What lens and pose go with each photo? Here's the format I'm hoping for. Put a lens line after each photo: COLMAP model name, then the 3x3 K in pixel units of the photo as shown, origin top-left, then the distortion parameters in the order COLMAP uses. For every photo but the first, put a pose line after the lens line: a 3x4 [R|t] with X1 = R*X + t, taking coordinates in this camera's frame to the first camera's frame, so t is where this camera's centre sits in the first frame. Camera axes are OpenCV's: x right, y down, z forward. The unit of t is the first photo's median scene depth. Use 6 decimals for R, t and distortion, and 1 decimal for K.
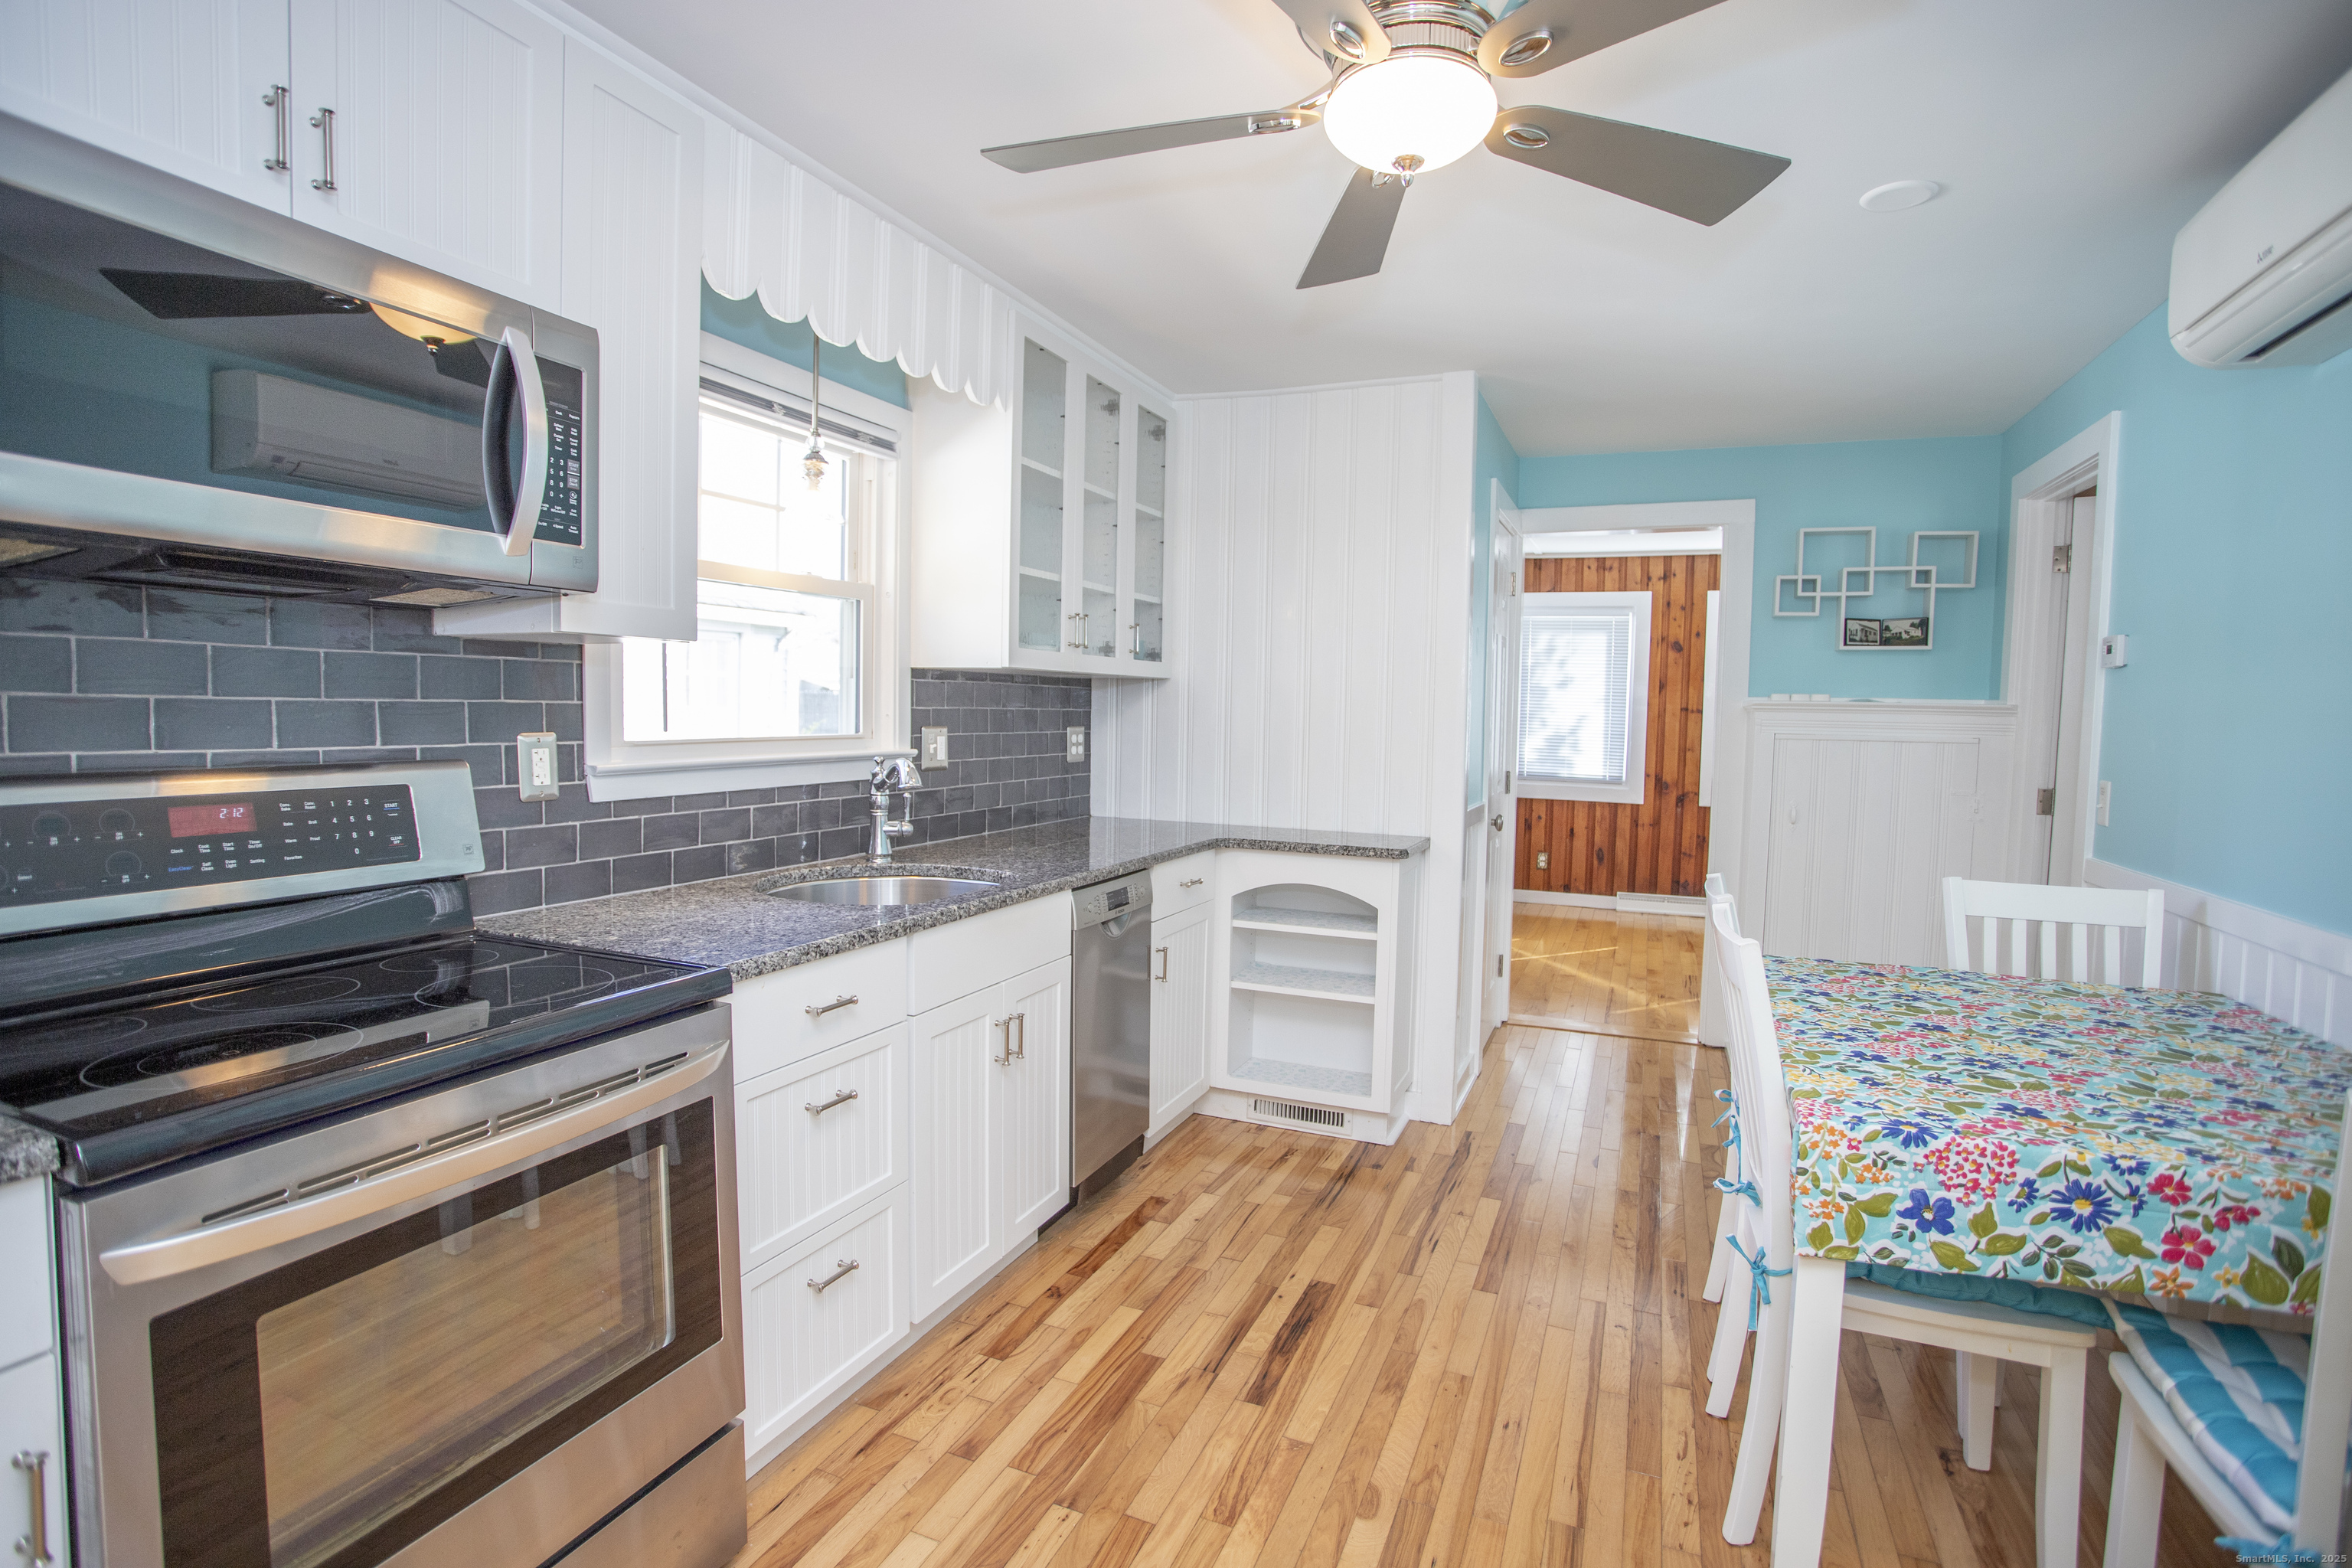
lens RADIAL K [[1143.9, 0, 1173.5], [0, 1143.9, 774.6], [0, 0, 1]] dist [-0.076676, 0.035083]
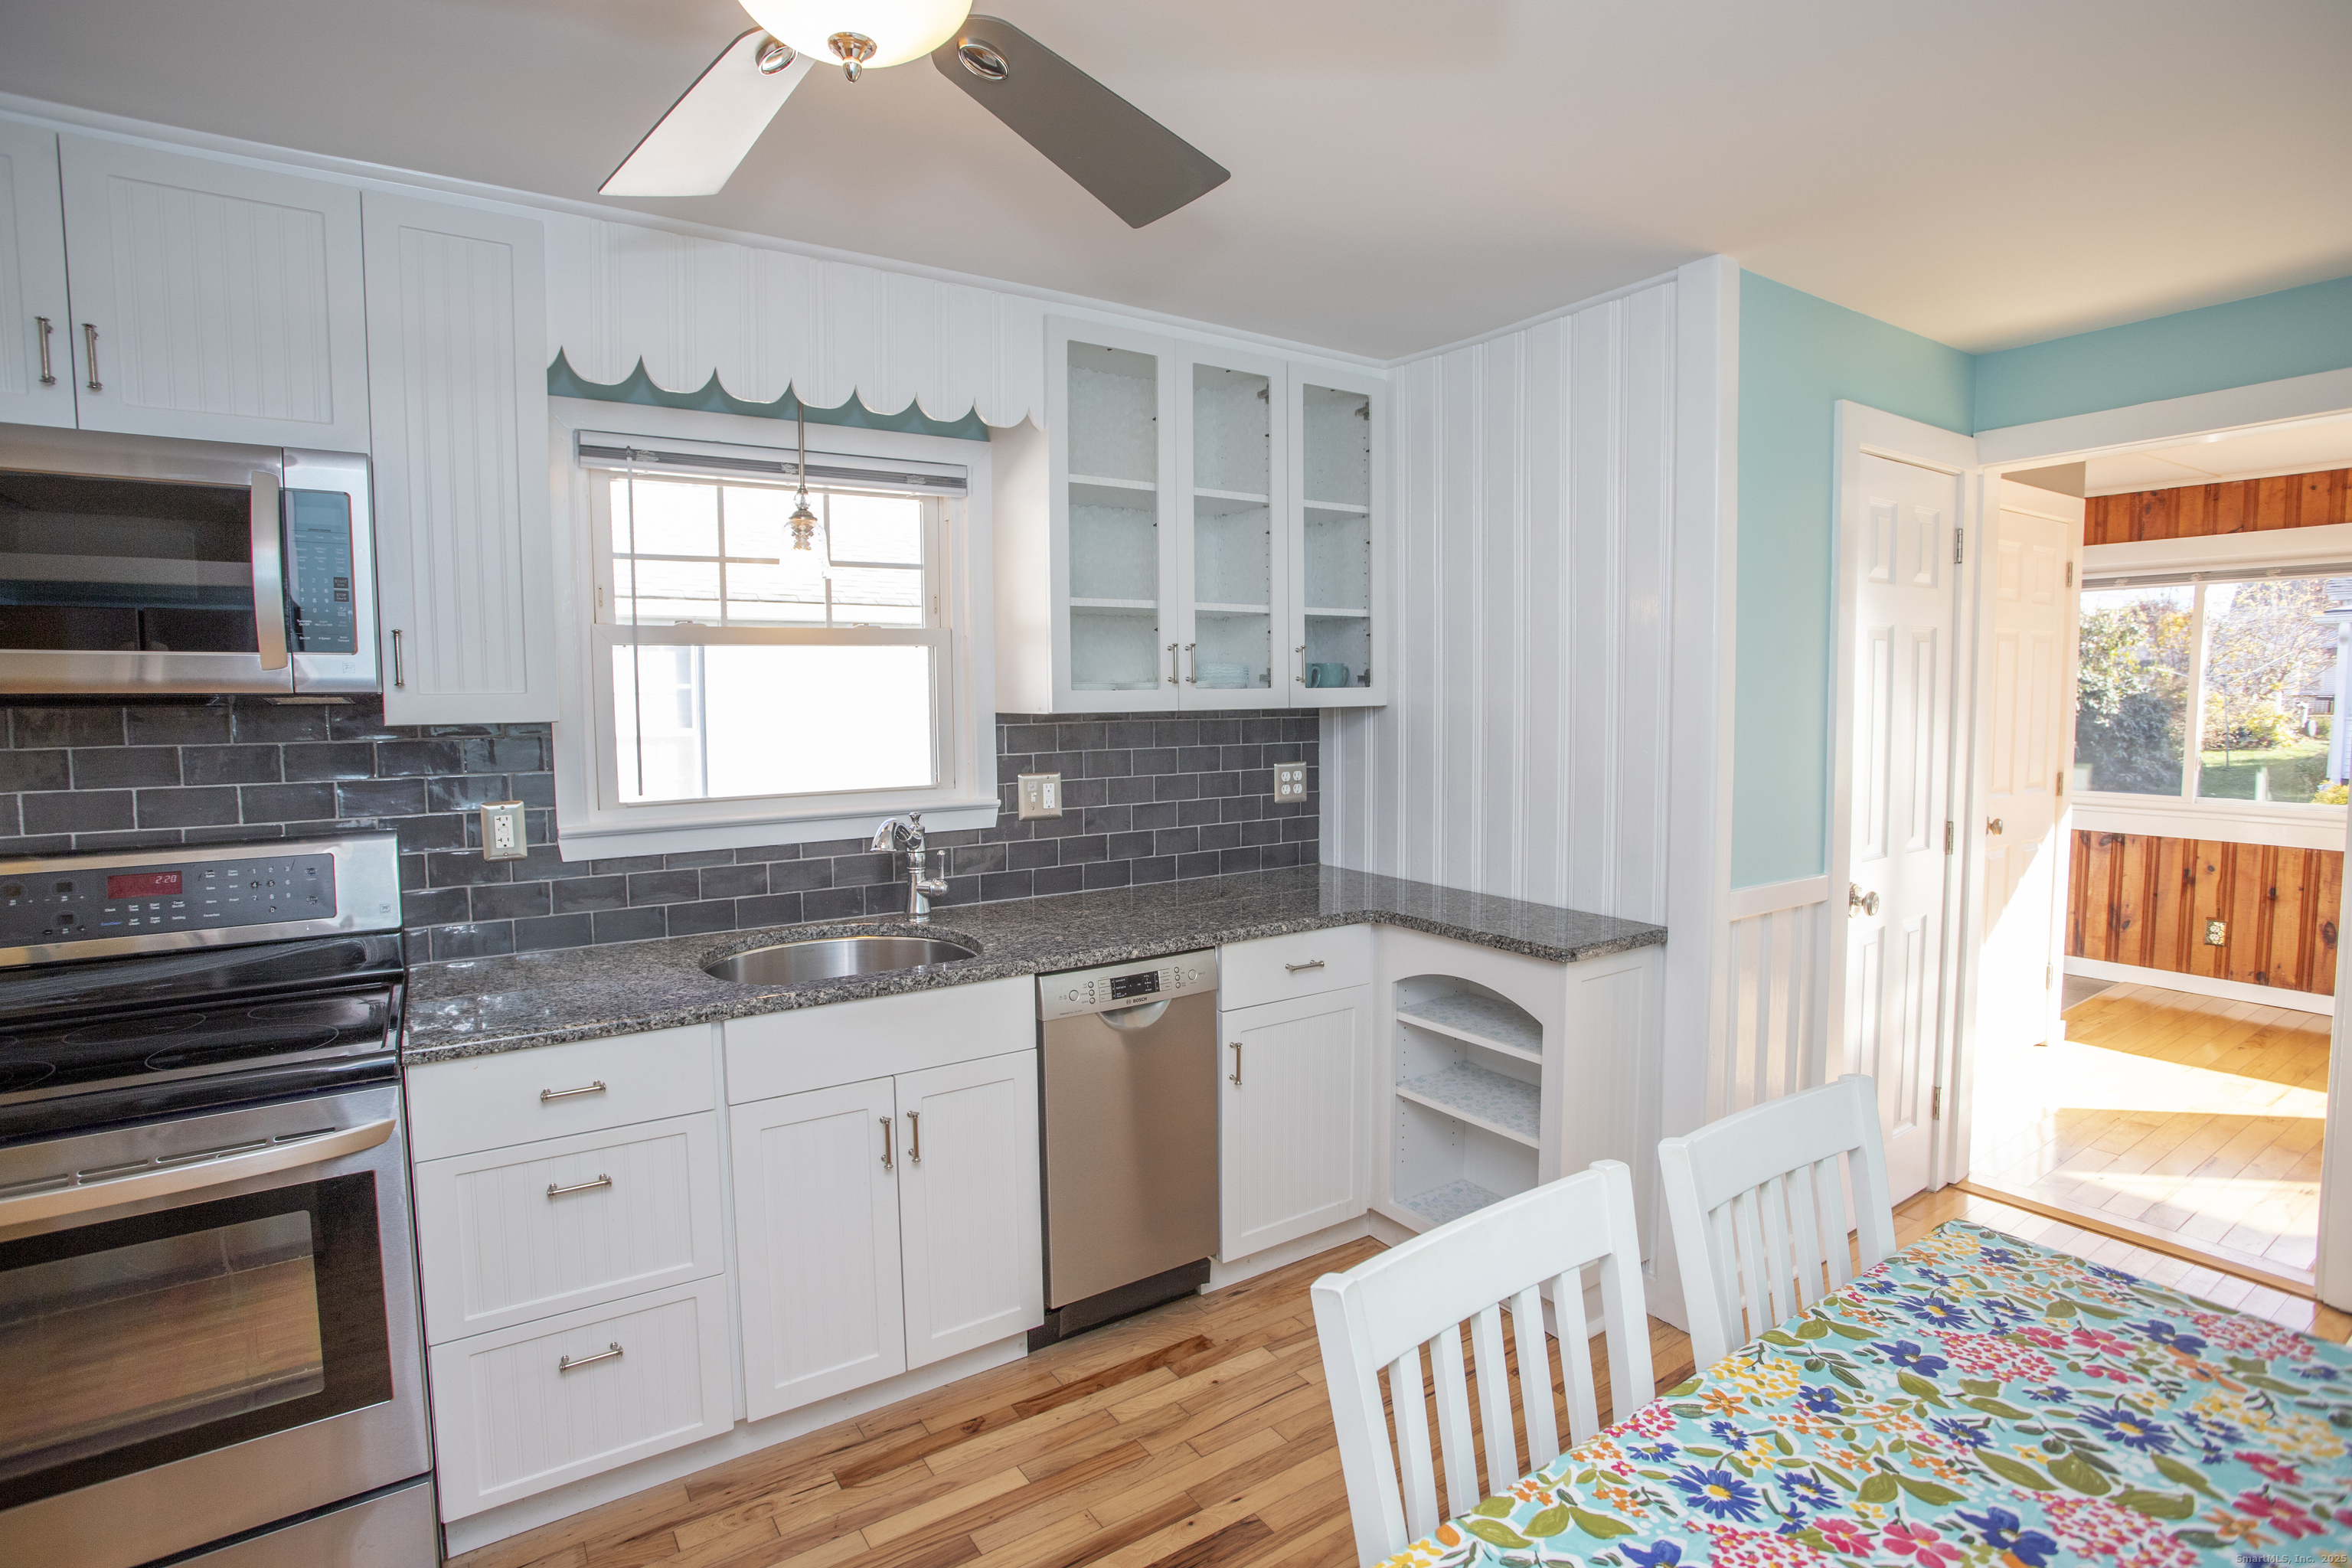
lens RADIAL K [[1143.9, 0, 1173.5], [0, 1143.9, 774.6], [0, 0, 1]] dist [-0.076676, 0.035083]
pose [[0.834457, 0.013129, -0.550917, 0.510683], [-0.006973, 0.999888, 0.013267, -0.069226], [0.551029, -0.007229, 0.834454, 0.353945]]
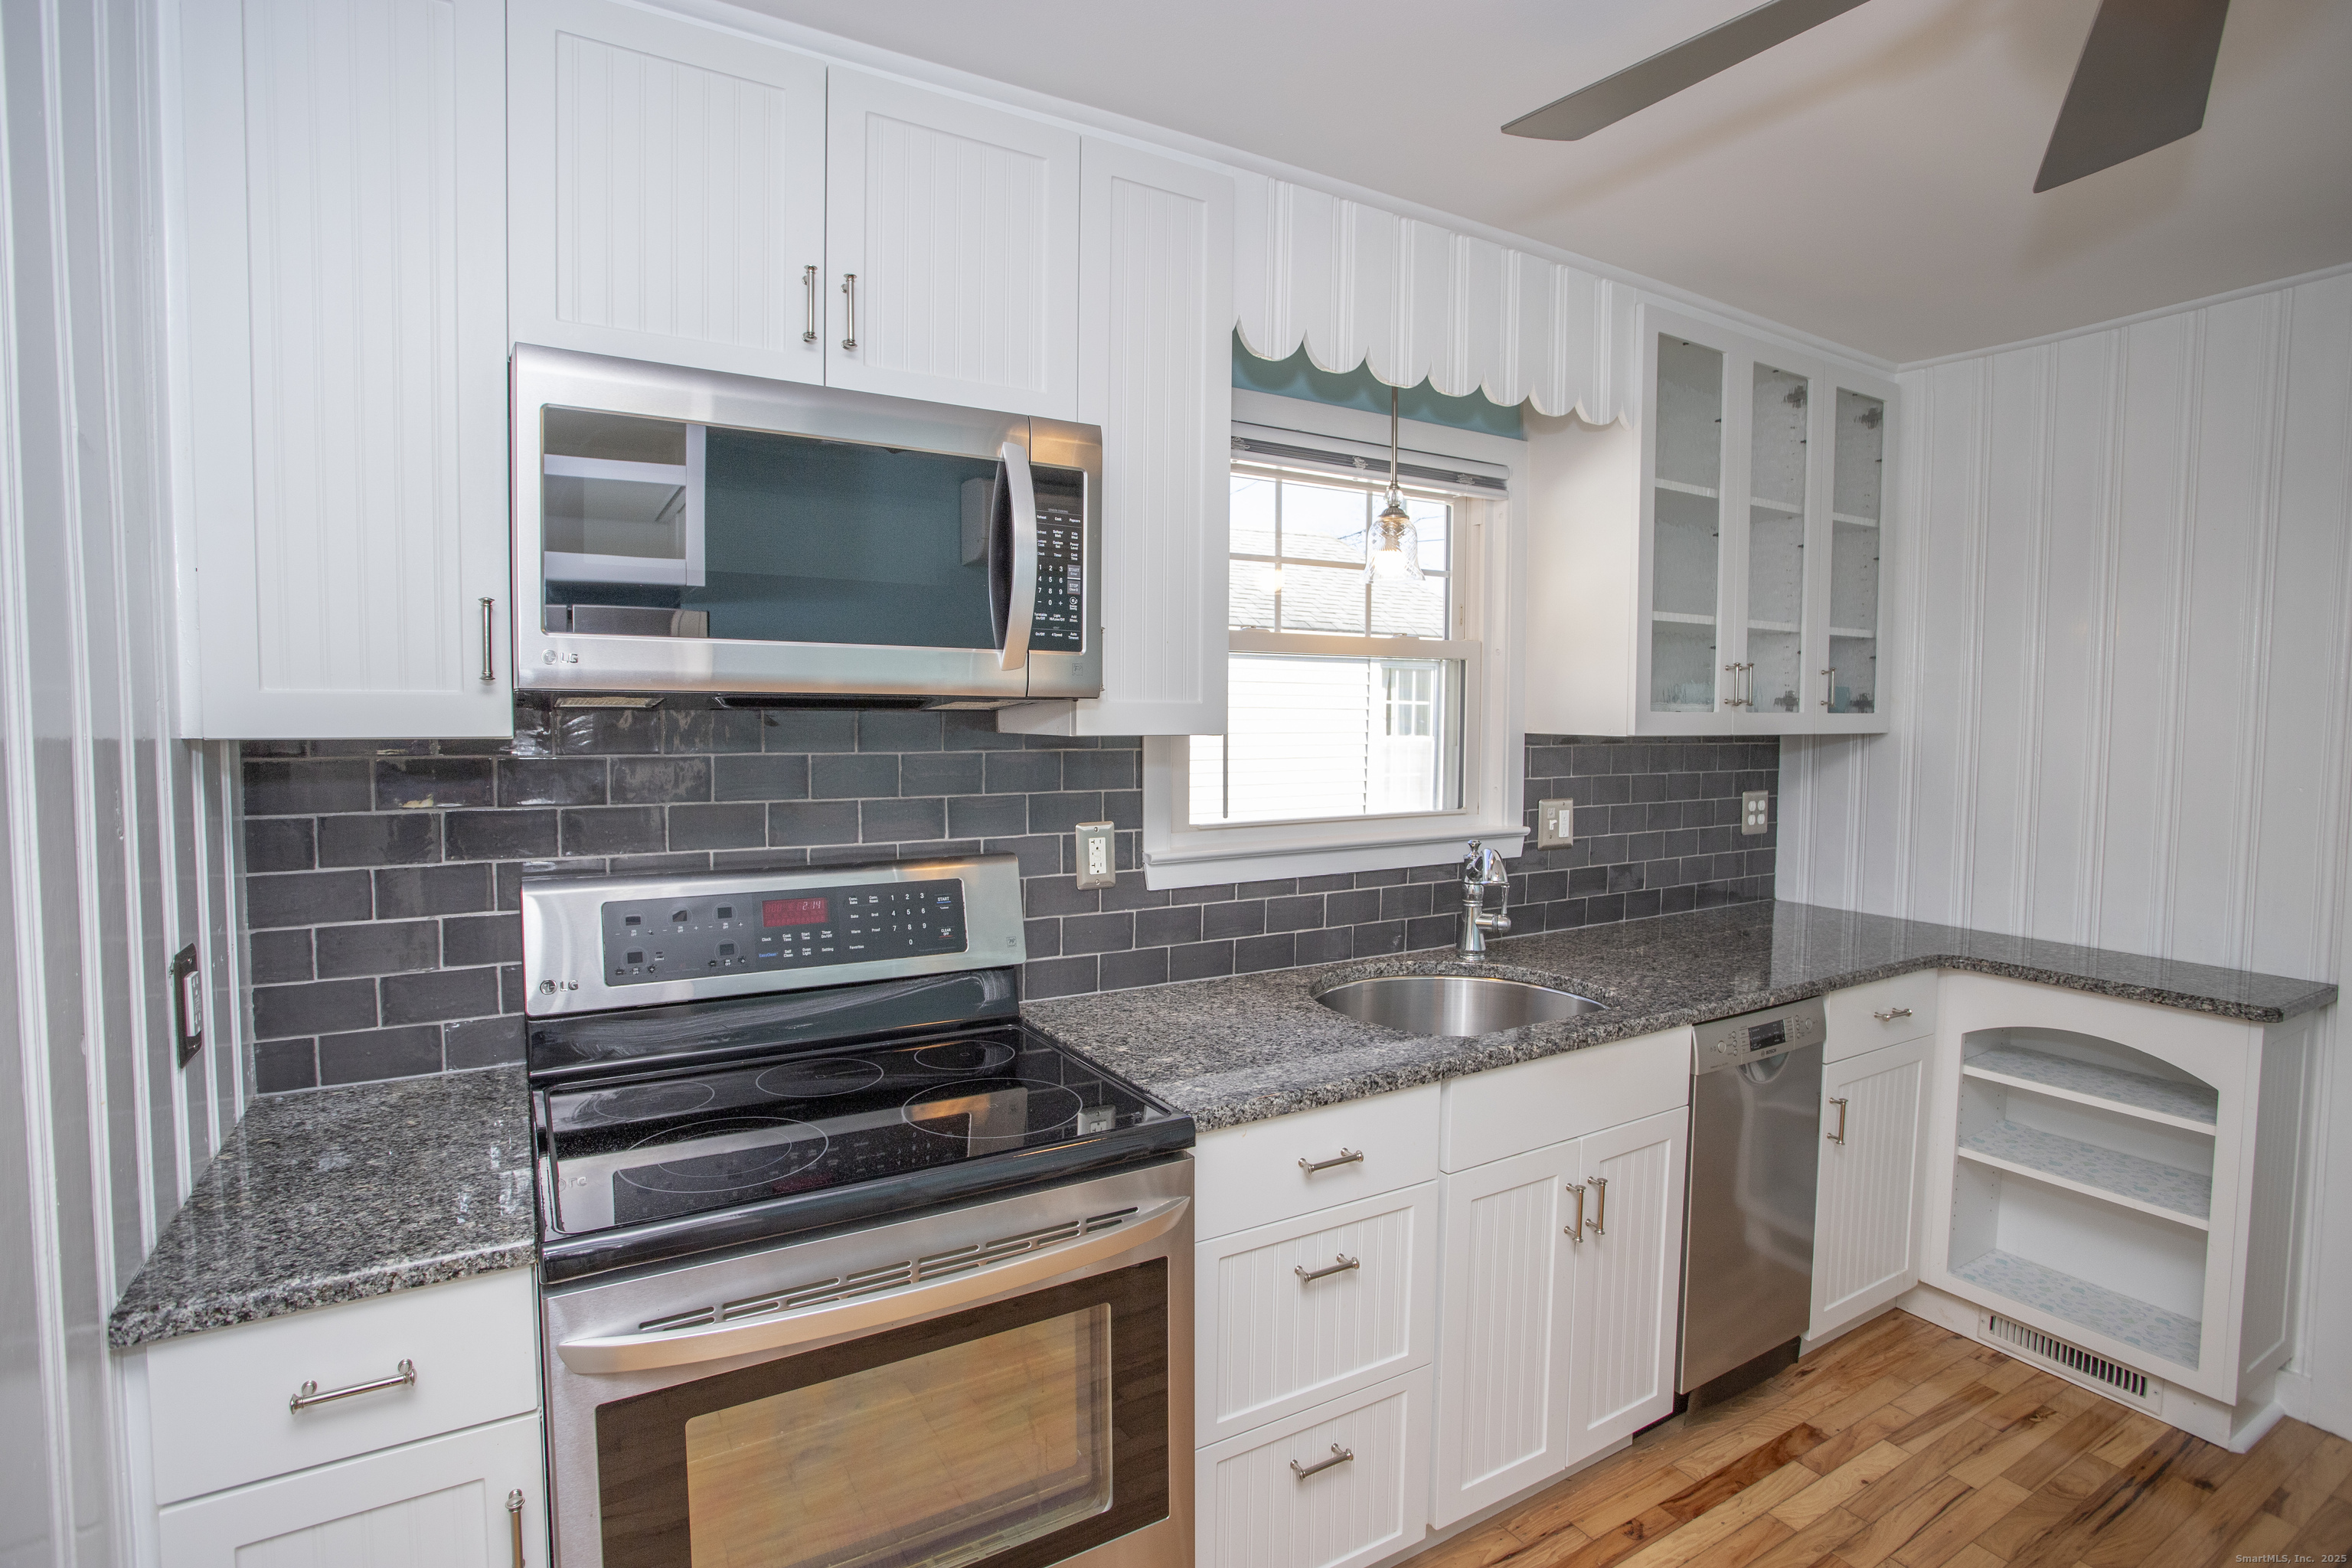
lens RADIAL K [[1143.9, 0, 1173.5], [0, 1143.9, 774.6], [0, 0, 1]] dist [-0.076676, 0.035083]
pose [[0.808524, 0.019924, -0.588126, 0.079905], [-0.026003, 0.999660, -0.001881, -0.065776], [0.587888, 0.016814, 0.808767, 0.166377]]
